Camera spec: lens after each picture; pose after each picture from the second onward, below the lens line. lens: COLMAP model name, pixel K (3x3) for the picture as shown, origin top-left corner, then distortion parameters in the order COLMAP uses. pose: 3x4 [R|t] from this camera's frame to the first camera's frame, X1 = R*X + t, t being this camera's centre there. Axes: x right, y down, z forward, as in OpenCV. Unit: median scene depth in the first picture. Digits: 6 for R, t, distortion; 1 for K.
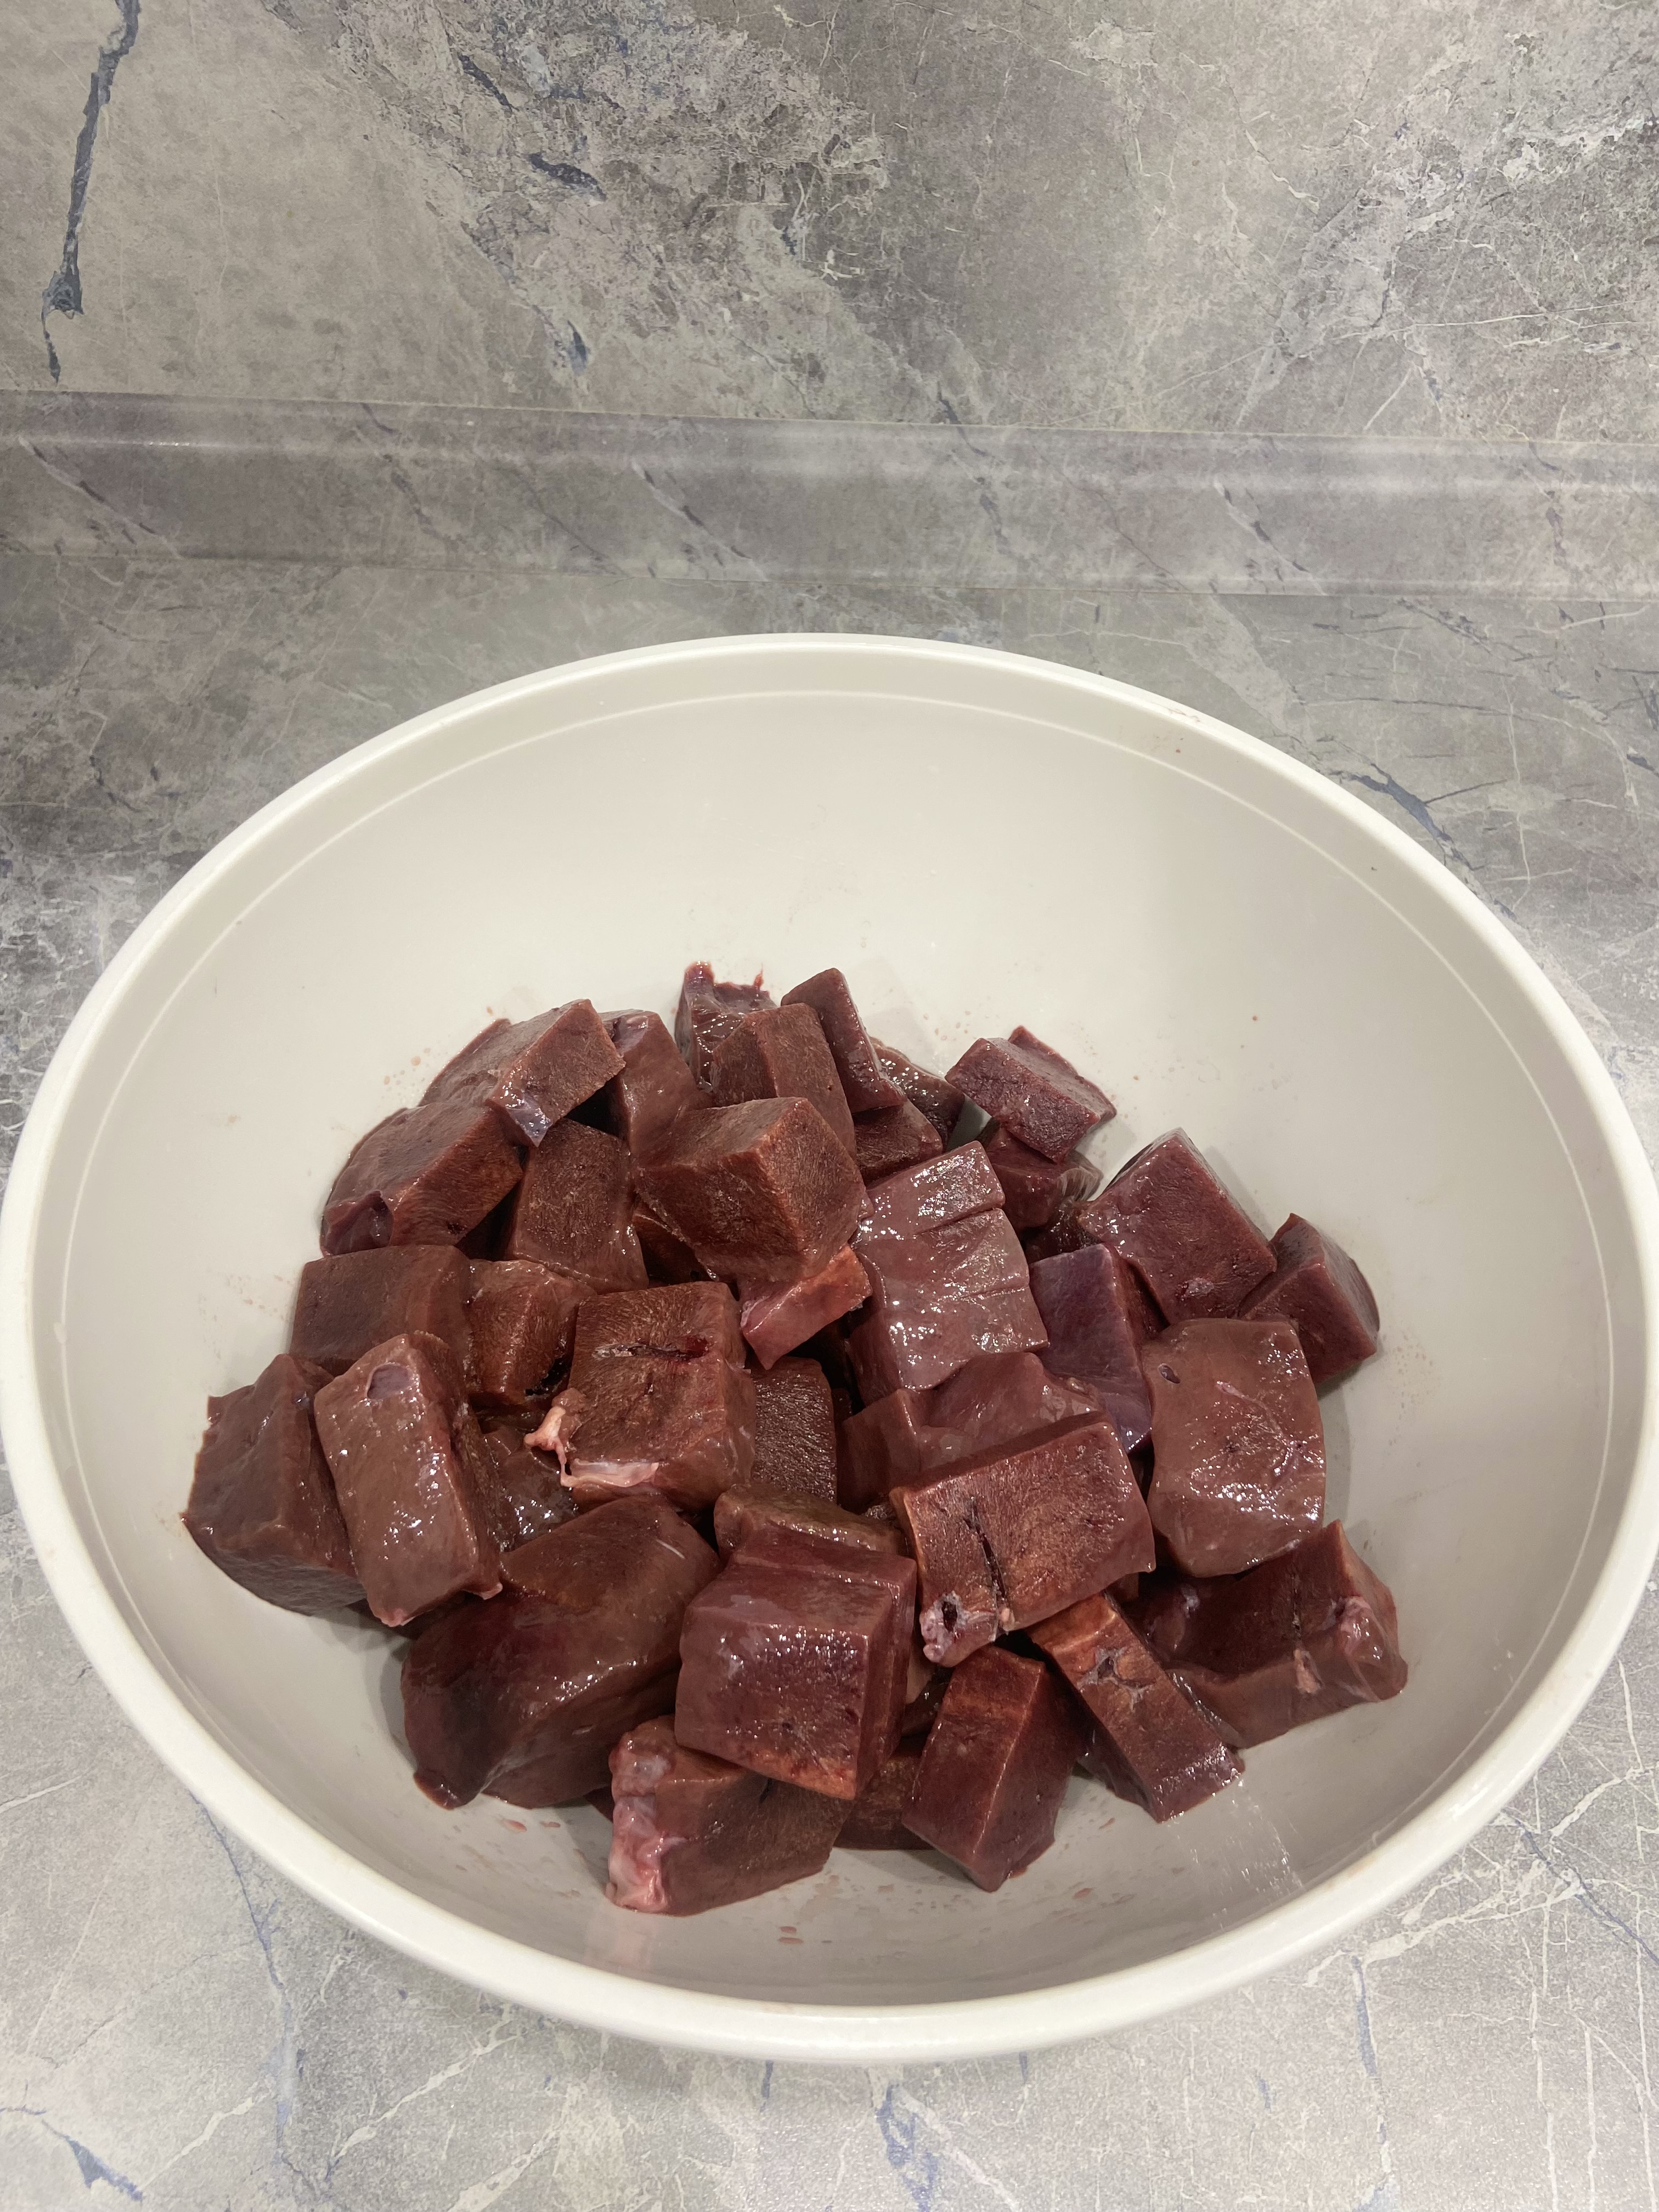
lens RADIAL K [[1696.7, 0, 833.1], [0, 1696.7, 1105.0], [0, 0, 1]] dist [0.114881, -0.161840]
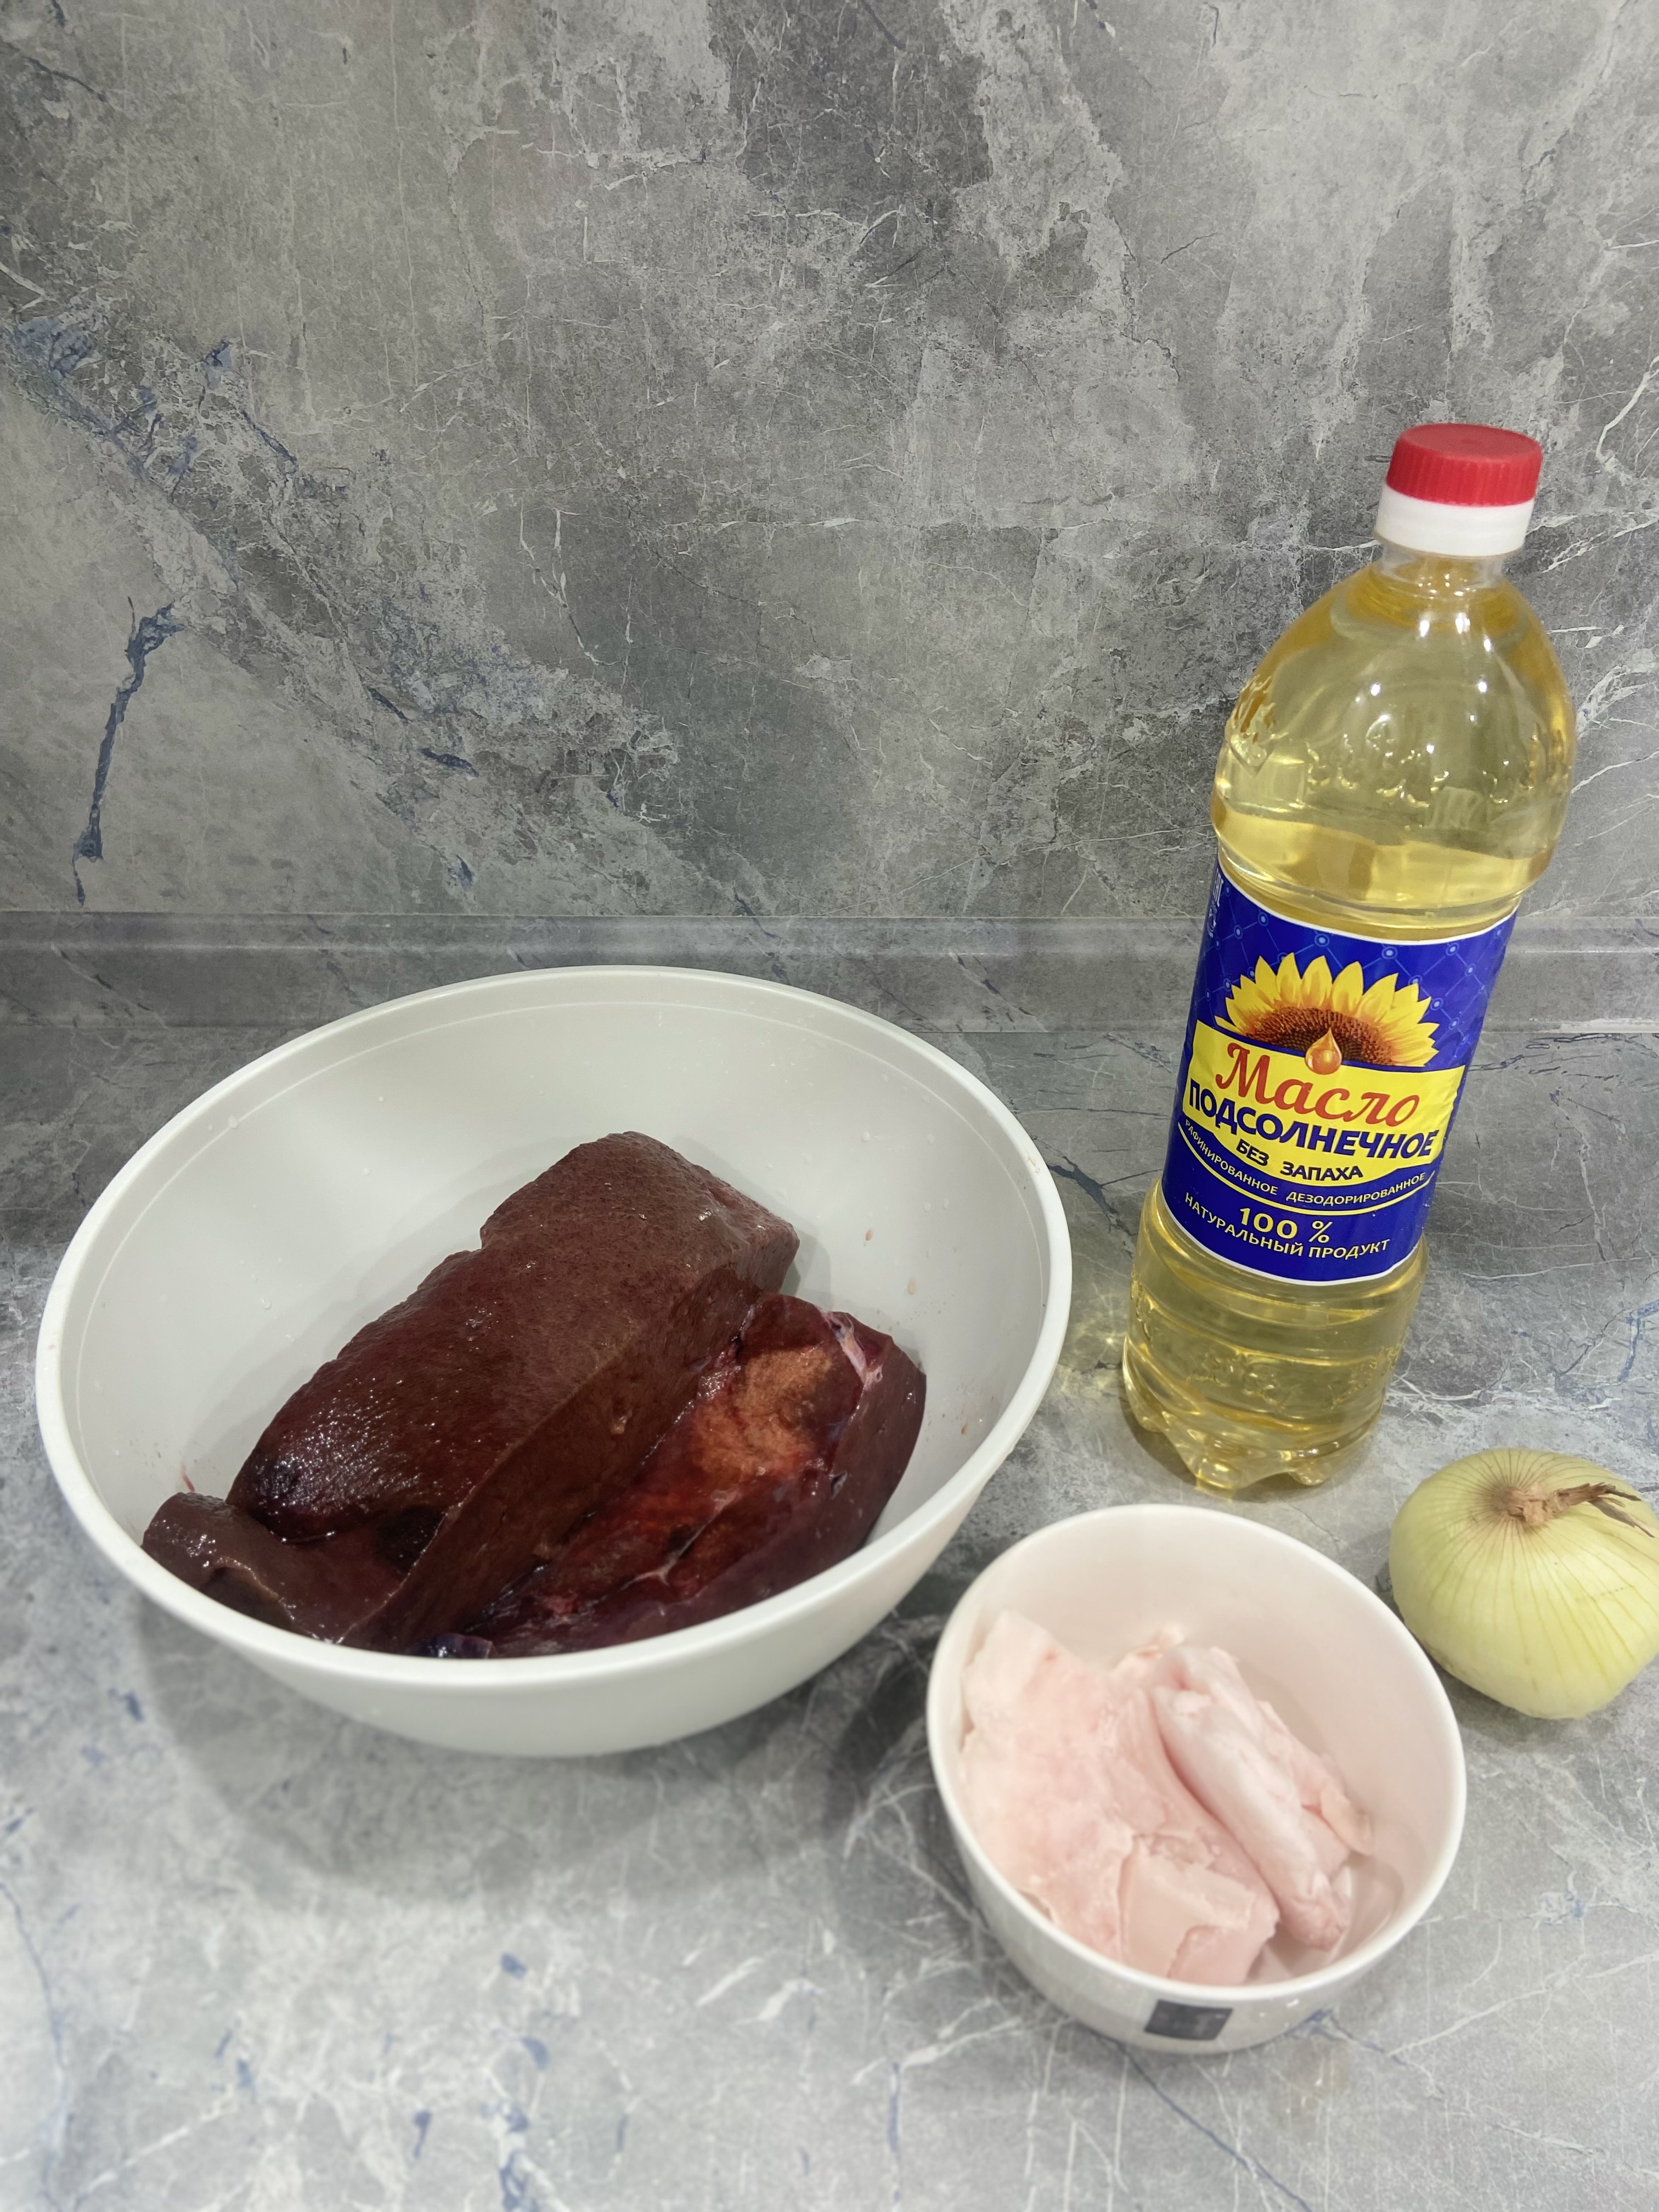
lens RADIAL K [[1696.7, 0, 845.6], [0, 1696.7, 1115.3], [0, 0, 1]] dist [0.114881, -0.161840]
pose [[0.998836, -0.022360, -0.042741, 0.203354], [0.011516, 0.970990, -0.238844, 0.072263], [0.046842, 0.238073, 0.970117, -0.245929]]
